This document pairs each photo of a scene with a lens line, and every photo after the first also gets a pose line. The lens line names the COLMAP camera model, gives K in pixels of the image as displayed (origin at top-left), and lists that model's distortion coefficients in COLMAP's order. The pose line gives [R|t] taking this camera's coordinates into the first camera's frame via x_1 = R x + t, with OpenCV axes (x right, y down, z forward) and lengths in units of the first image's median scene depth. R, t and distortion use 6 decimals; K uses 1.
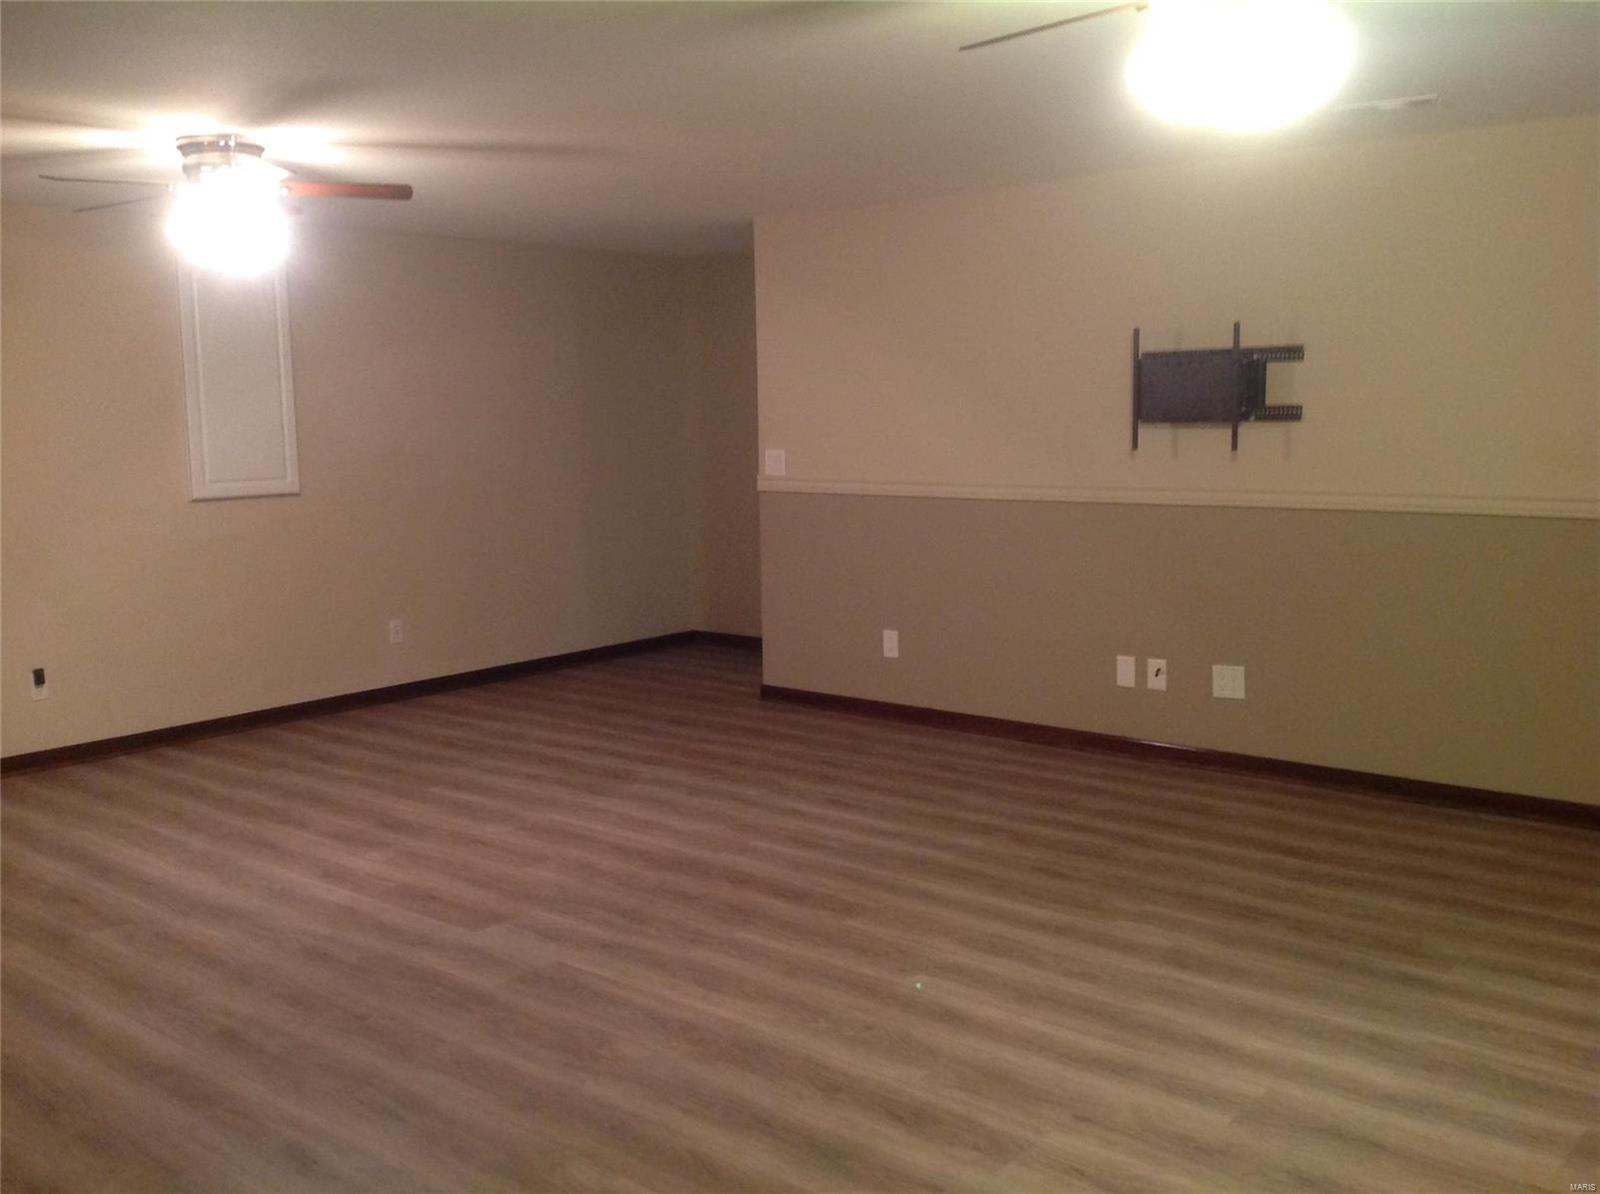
lens RADIAL K [[1563.0, 0, 797.2], [0, 1563.0, 599.0], [0, 0, 1]] dist [0.024426, 0.000000]
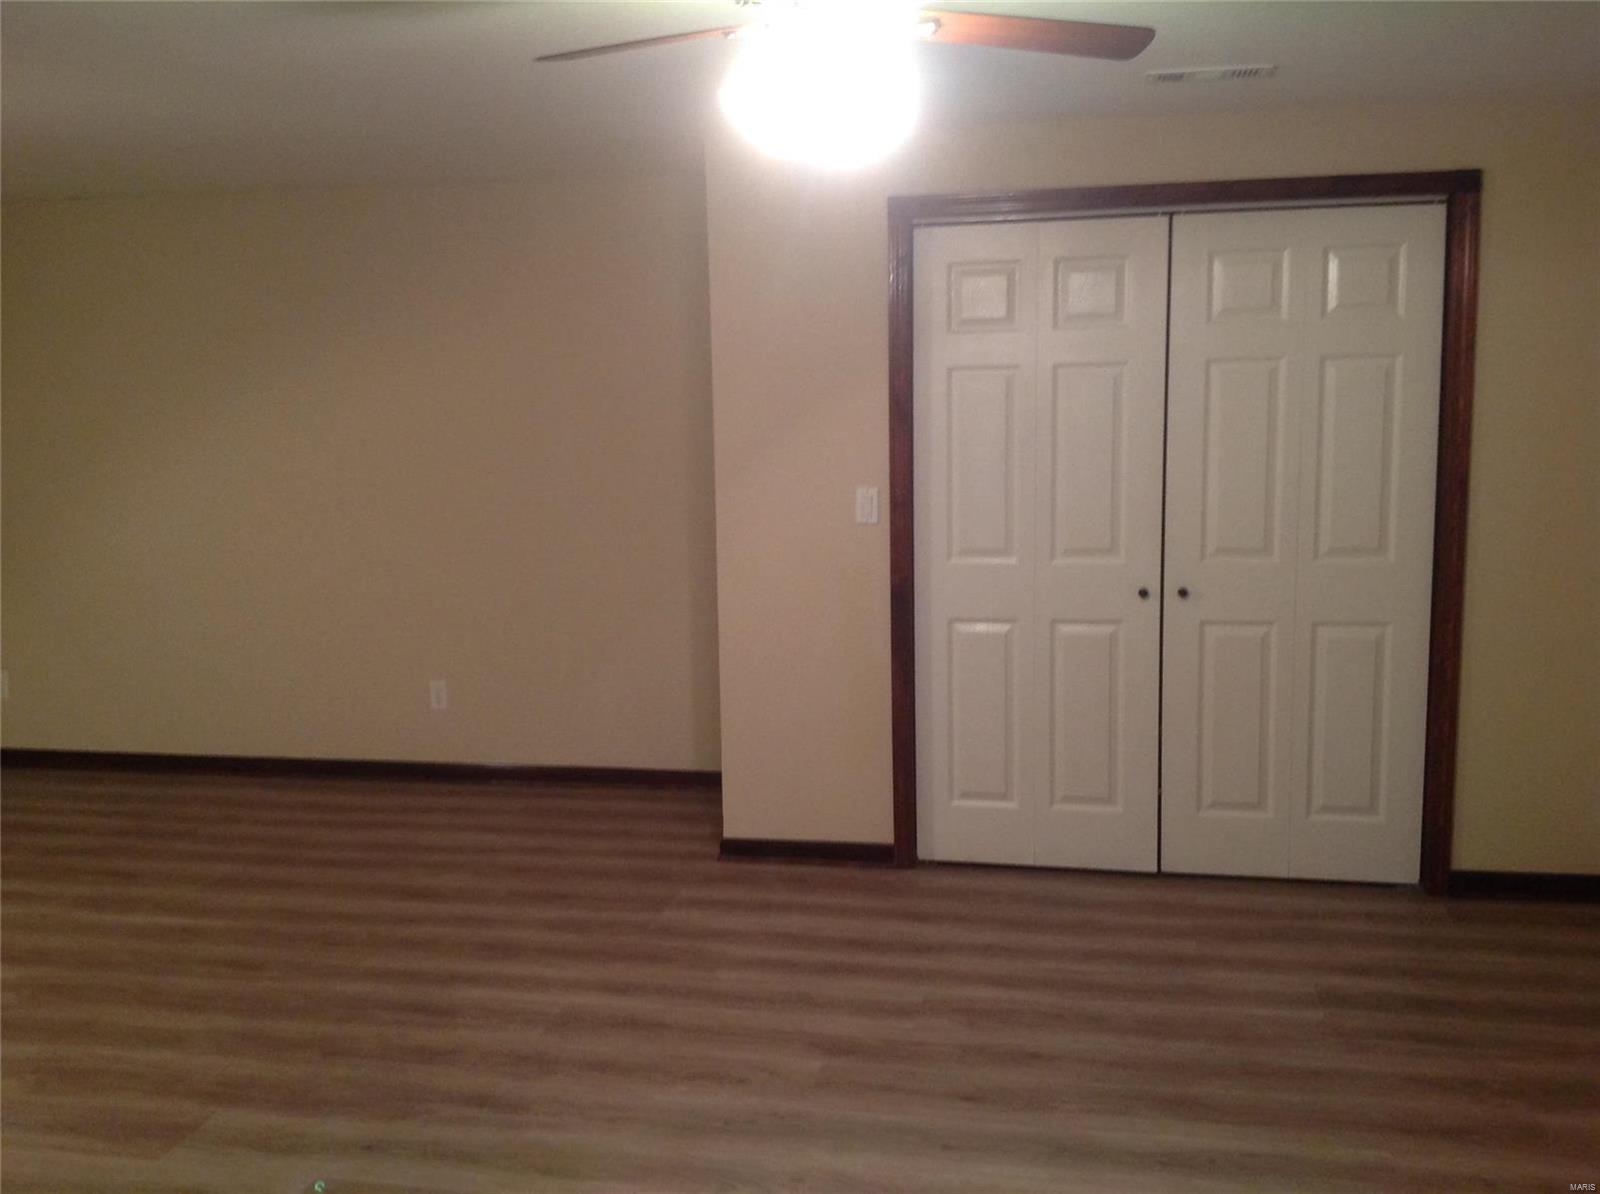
lens RADIAL K [[1563.0, 0, 793.7], [0, 1563.0, 592.6], [0, 0, 1]] dist [0.024426, 0.000000]
pose [[-0.876858, 0.102067, -0.469789, -0.097223], [-0.027828, 0.964788, 0.261552, -0.247278], [0.479943, 0.242417, -0.843142, 1.765872]]
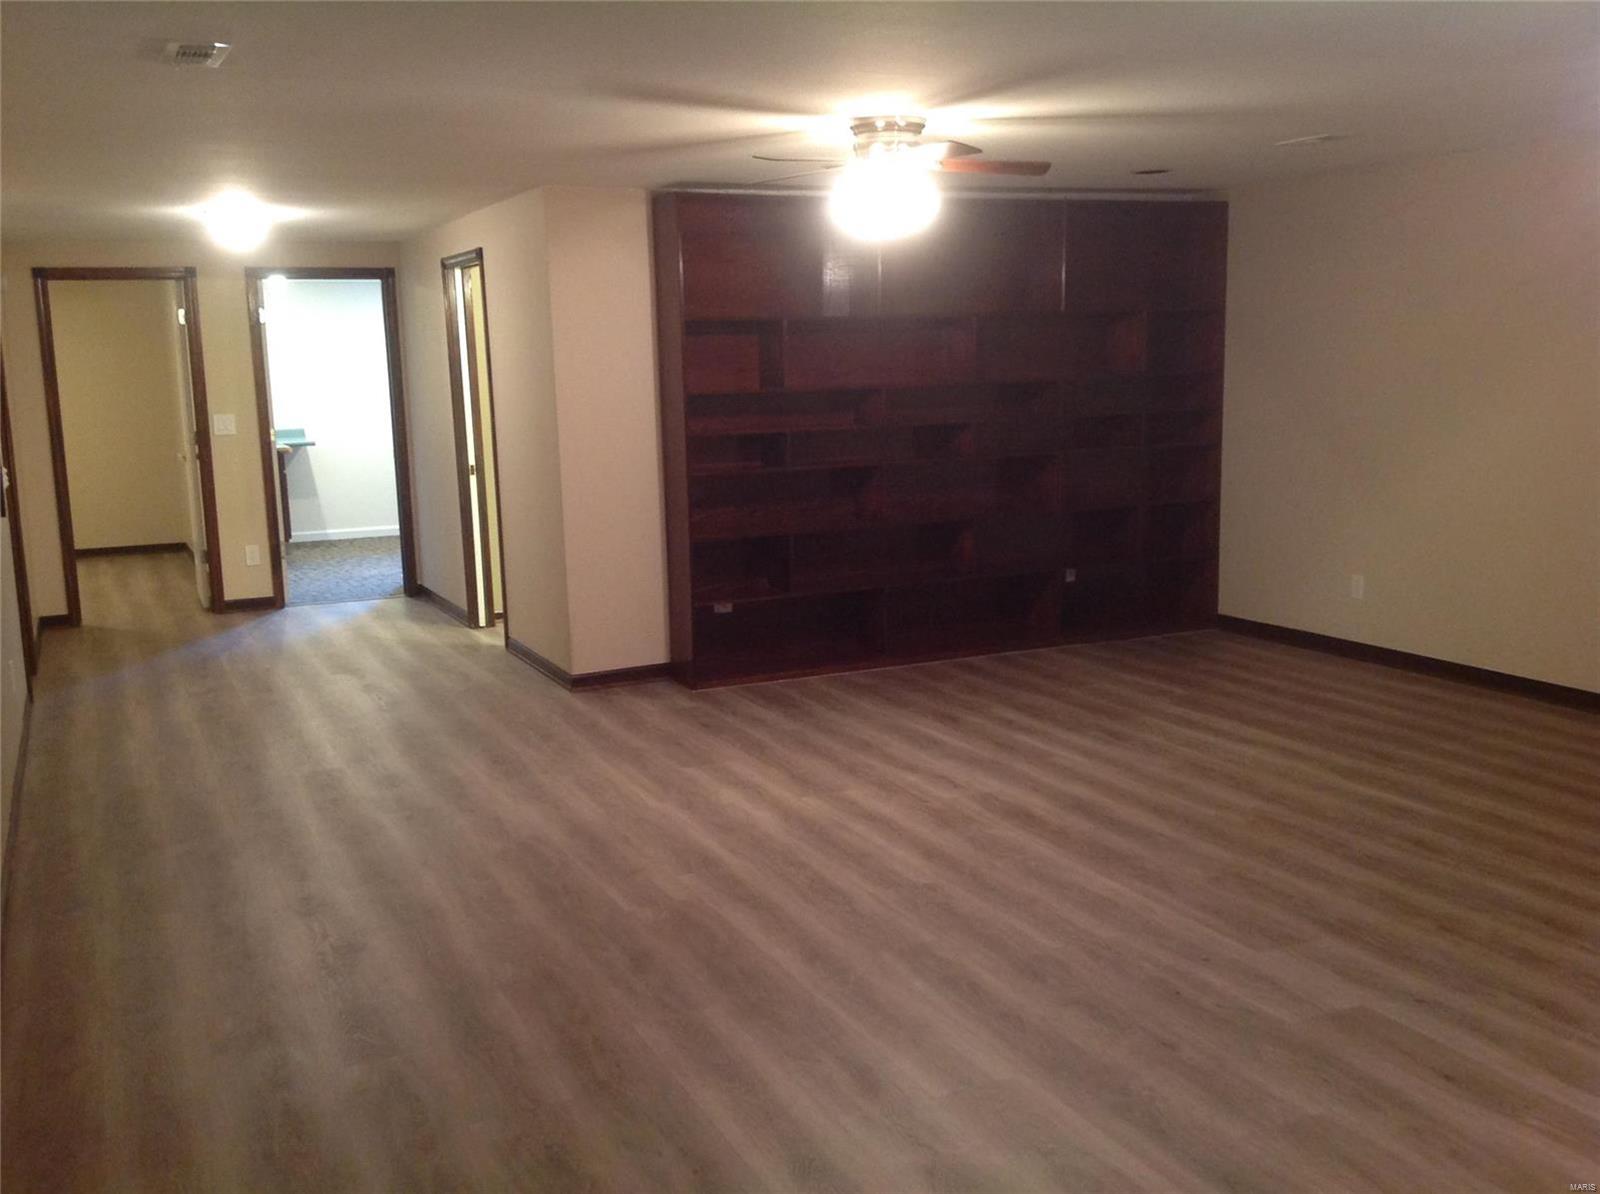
lens RADIAL K [[1563.0, 0, 796.9], [0, 1563.0, 593.3], [0, 0, 1]] dist [0.024426, 0.000000]
pose [[-0.913165, -0.020729, 0.407063, -0.288446], [0.097887, 0.958324, 0.268392, -0.265712], [-0.395662, 0.284932, -0.873078, 1.925460]]
